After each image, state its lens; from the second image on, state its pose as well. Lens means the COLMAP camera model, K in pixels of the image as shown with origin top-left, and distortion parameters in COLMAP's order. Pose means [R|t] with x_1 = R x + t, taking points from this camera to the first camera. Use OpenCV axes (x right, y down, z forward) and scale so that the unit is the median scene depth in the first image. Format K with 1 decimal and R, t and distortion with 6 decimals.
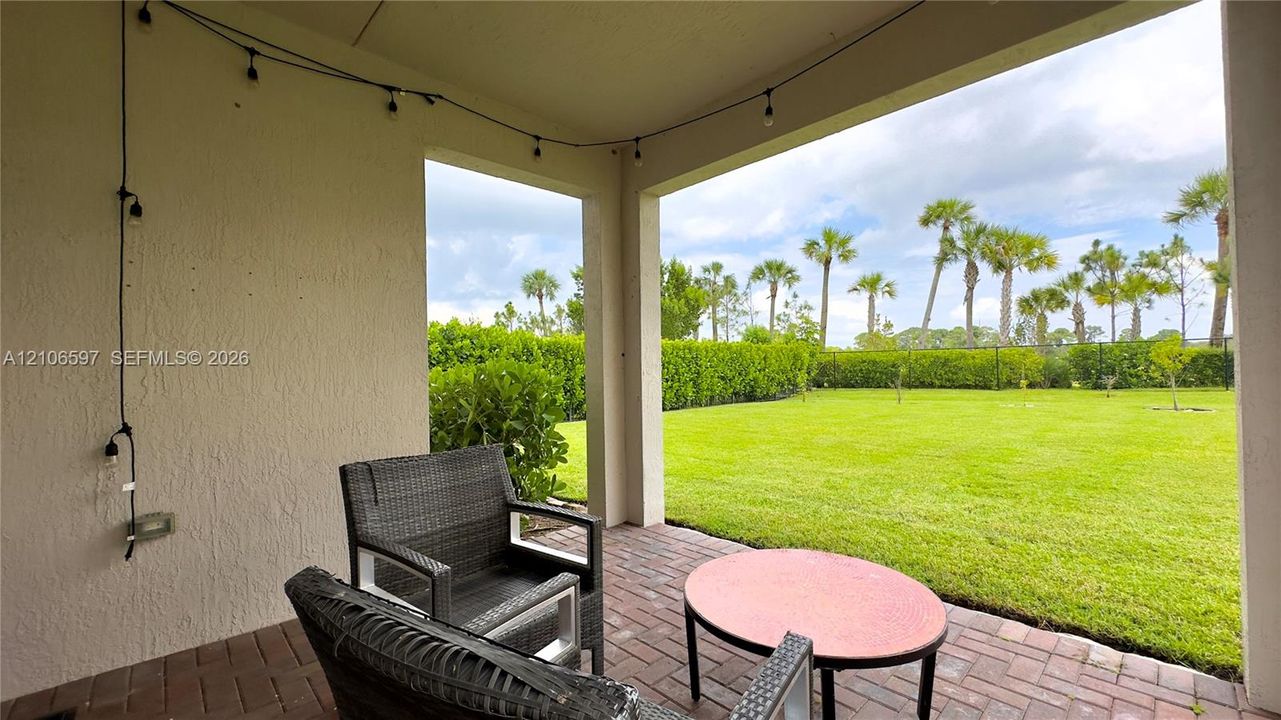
lens RADIAL K [[514.2, 0, 640.3], [0, 514.2, 362.5], [0, 0, 1]] dist [-0.001021, 0.000159]
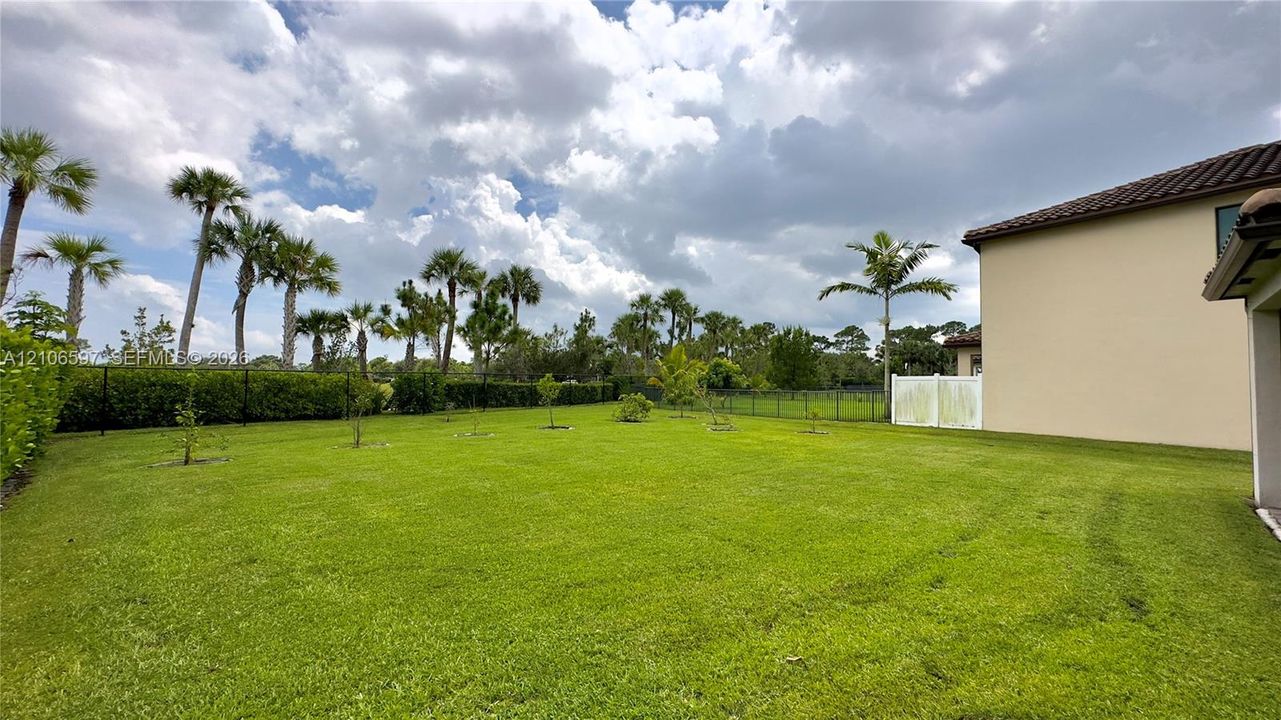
lens RADIAL K [[514.2, 0, 640.3], [0, 514.2, 362.5], [0, 0, 1]] dist [-0.001021, 0.000159]
pose [[-0.042192, 0.066992, 0.996861, -0.185182], [-0.021480, 0.997458, -0.067941, 0.003139], [-0.998879, -0.024279, -0.040646, 0.430461]]
